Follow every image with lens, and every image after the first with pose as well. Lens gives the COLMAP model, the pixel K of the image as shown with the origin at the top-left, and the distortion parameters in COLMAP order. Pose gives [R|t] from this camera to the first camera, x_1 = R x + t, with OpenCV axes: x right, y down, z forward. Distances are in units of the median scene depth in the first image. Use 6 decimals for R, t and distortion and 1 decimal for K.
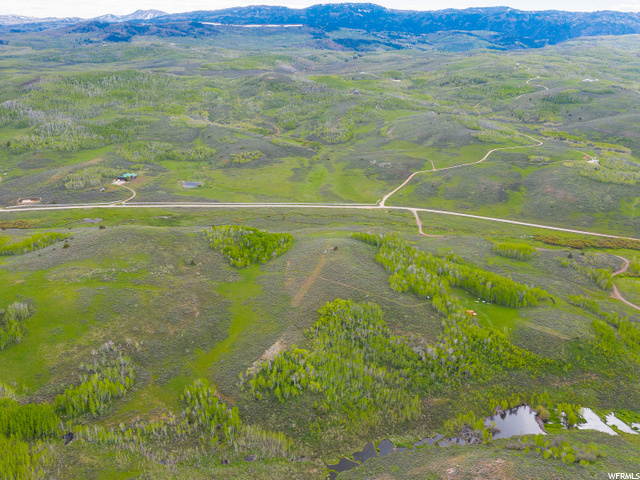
lens RADIAL K [[611.1, 0, 290.1], [0, 611.1, 211.6], [0, 0, 1]] dist [-0.010372, 0.007139]
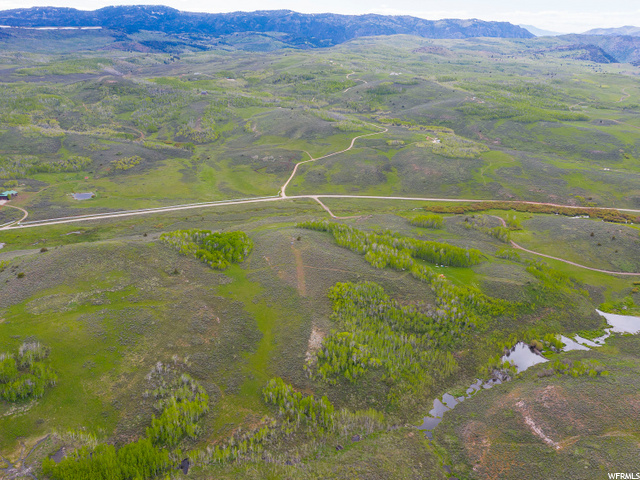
lens RADIAL K [[568.6, 0, 317.1], [0, 568.6, 236.8], [0, 0, 1]] dist [-0.009902, -0.004362]
pose [[0.926644, -0.131105, 0.352338, -0.121453], [0.110725, 0.990826, 0.077481, -0.007957], [-0.359264, -0.032785, 0.932660, 0.031755]]
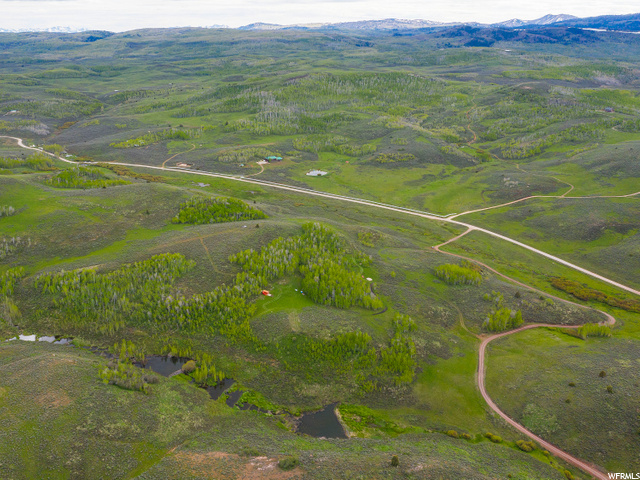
lens RADIAL K [[611.1, 0, 290.1], [0, 611.1, 211.6], [0, 0, 1]] dist [-0.010372, 0.007139]
pose [[0.806215, 0.175700, -0.564932, 0.380188], [-0.179565, 0.982509, 0.049314, -0.018134], [0.563715, 0.061684, 0.823663, 0.040568]]
